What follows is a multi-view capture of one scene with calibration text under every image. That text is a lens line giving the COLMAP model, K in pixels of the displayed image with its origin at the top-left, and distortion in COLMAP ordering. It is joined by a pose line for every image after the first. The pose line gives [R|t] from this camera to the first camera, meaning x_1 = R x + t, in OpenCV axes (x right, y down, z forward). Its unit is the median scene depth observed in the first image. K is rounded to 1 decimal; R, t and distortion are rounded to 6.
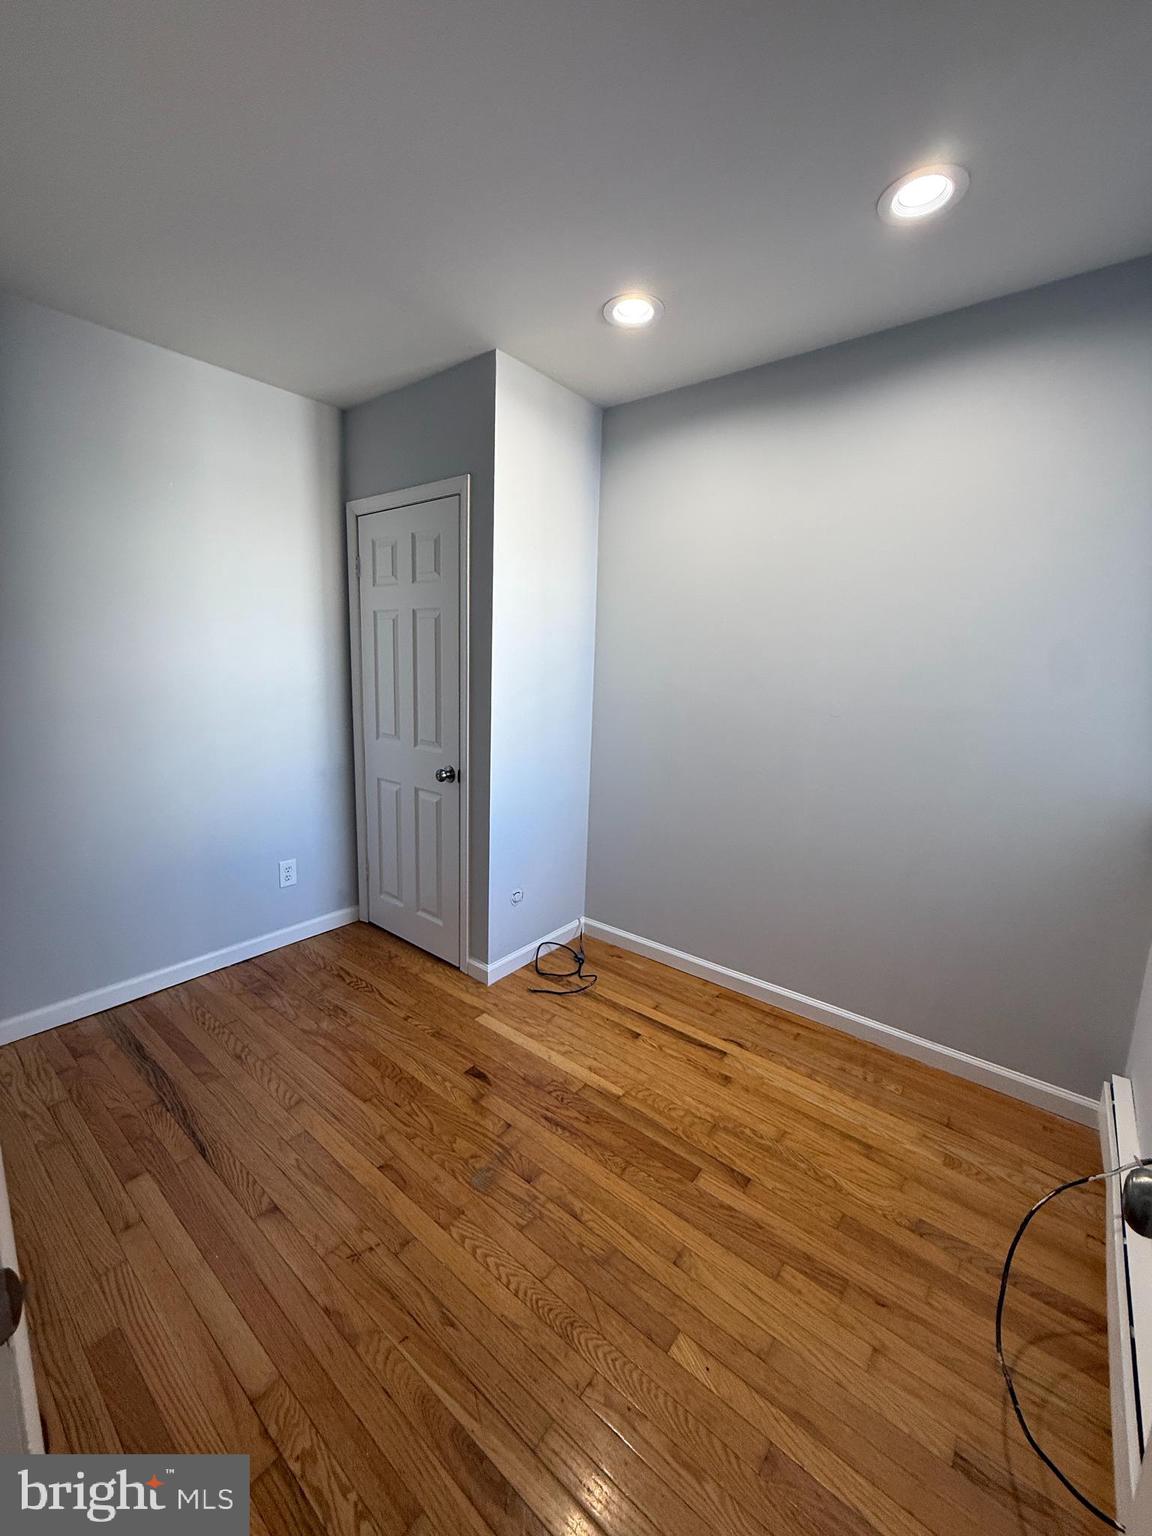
lens RADIAL K [[606.5, 0, 578.1], [0, 606.5, 763.0], [0, 0, 1]] dist [0.002769, 0.000498]
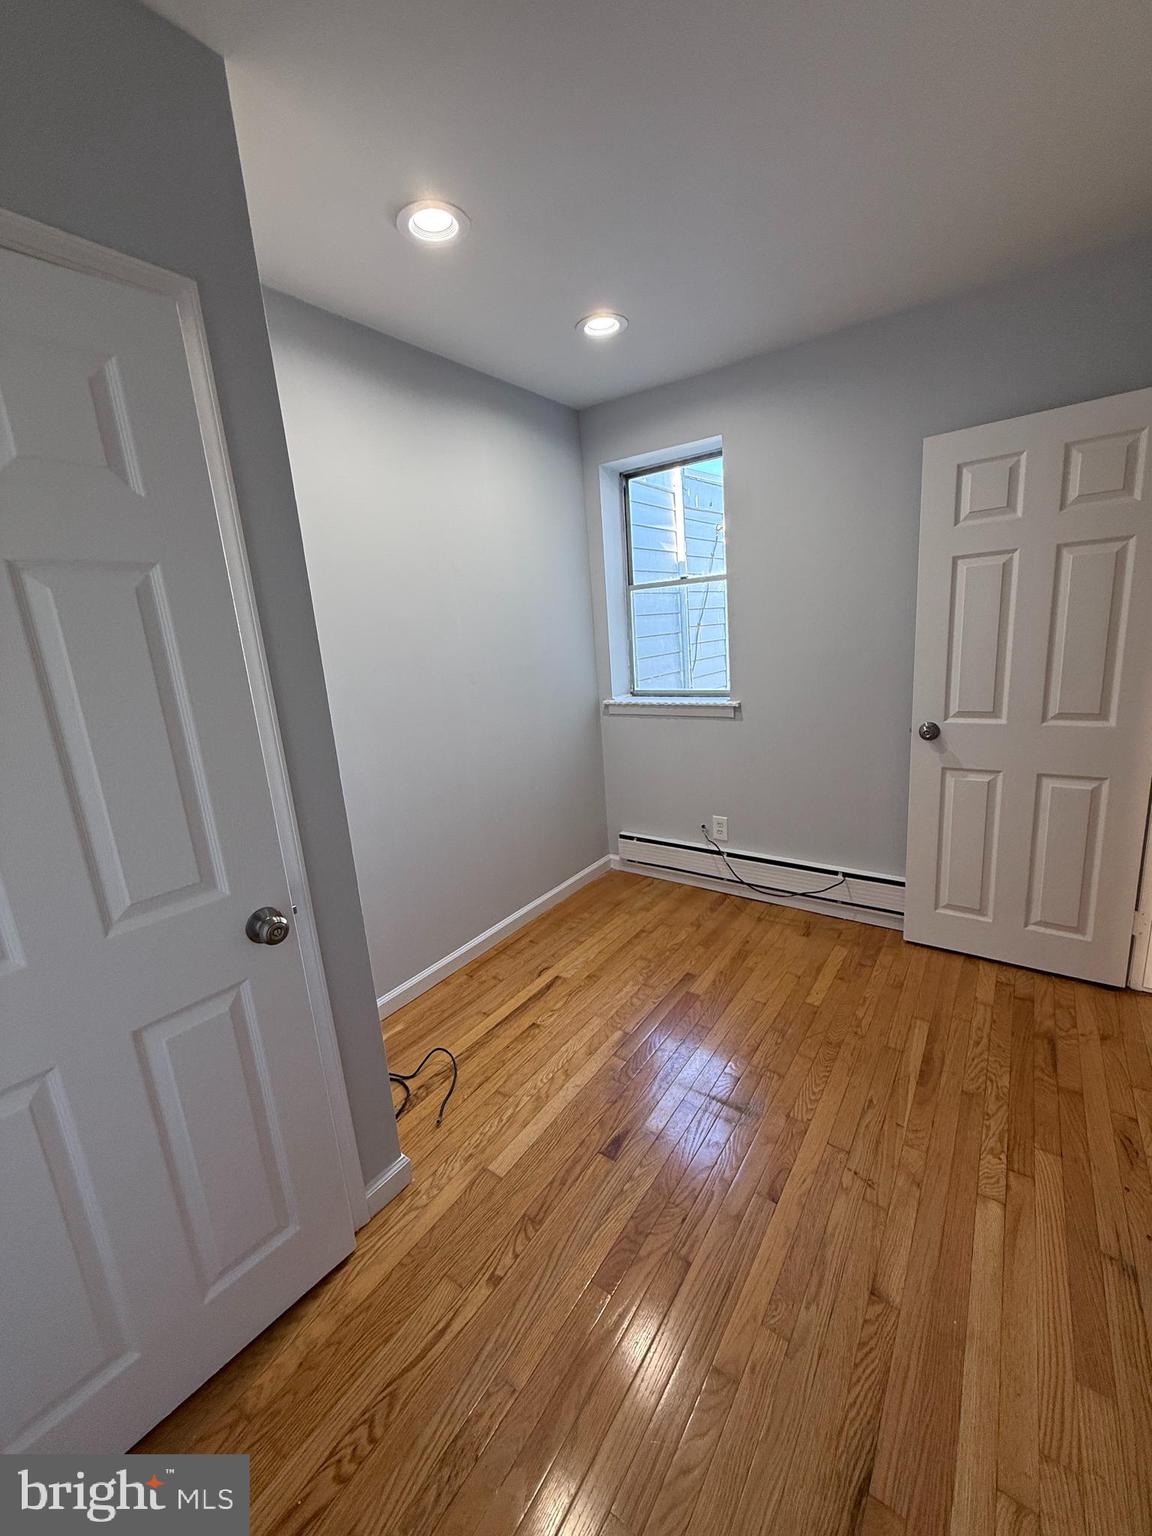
lens RADIAL K [[606.5, 0, 578.1], [0, 606.5, 763.0], [0, 0, 1]] dist [0.002769, 0.000498]
pose [[-0.051238, -0.245213, 0.968114, -0.895331], [0.241687, 0.937528, 0.250257, -0.211529], [-0.969001, 0.246803, 0.011228, 0.971273]]
